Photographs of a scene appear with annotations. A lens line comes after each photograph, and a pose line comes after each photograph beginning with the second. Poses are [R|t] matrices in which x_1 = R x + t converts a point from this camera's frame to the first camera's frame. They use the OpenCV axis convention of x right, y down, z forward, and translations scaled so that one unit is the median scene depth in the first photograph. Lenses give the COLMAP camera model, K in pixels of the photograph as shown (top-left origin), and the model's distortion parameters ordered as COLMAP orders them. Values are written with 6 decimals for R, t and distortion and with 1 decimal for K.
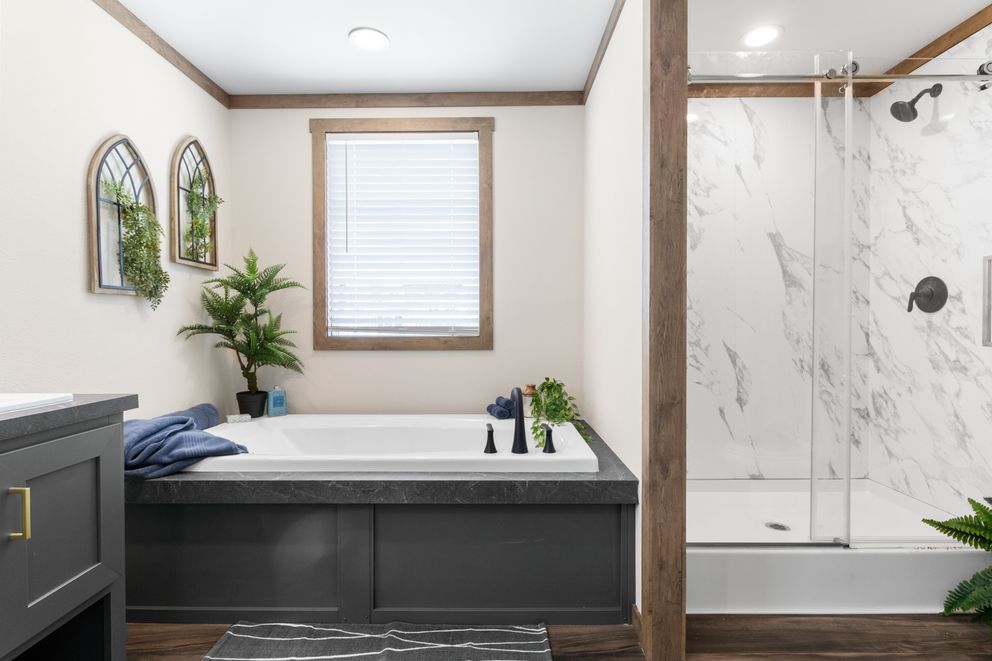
lens RADIAL K [[484.6, 0, 494.4], [0, 484.6, 328.2], [0, 0, 1]] dist [-0.002845, -0.001370]
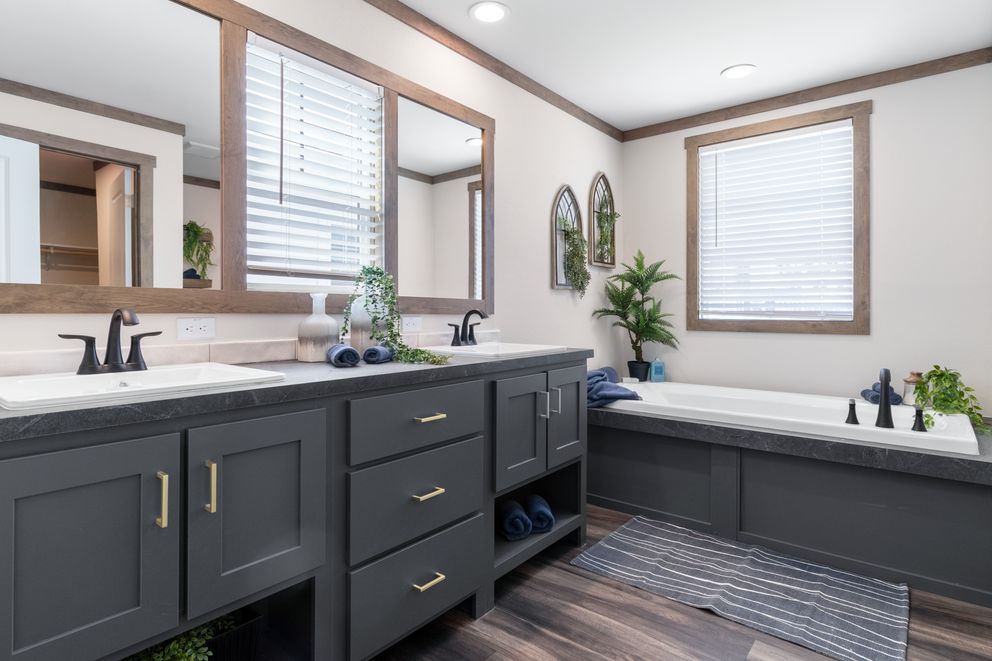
lens RADIAL K [[530.7, 0, 496.0], [0, 530.7, 311.0], [0, 0, 1]] dist [-0.001387, -0.000719]
pose [[0.781376, 0.004628, -0.624044, 0.076117], [-0.006783, 0.999976, -0.001077, 0.002419], [0.624024, 0.005075, 0.781389, -0.319232]]
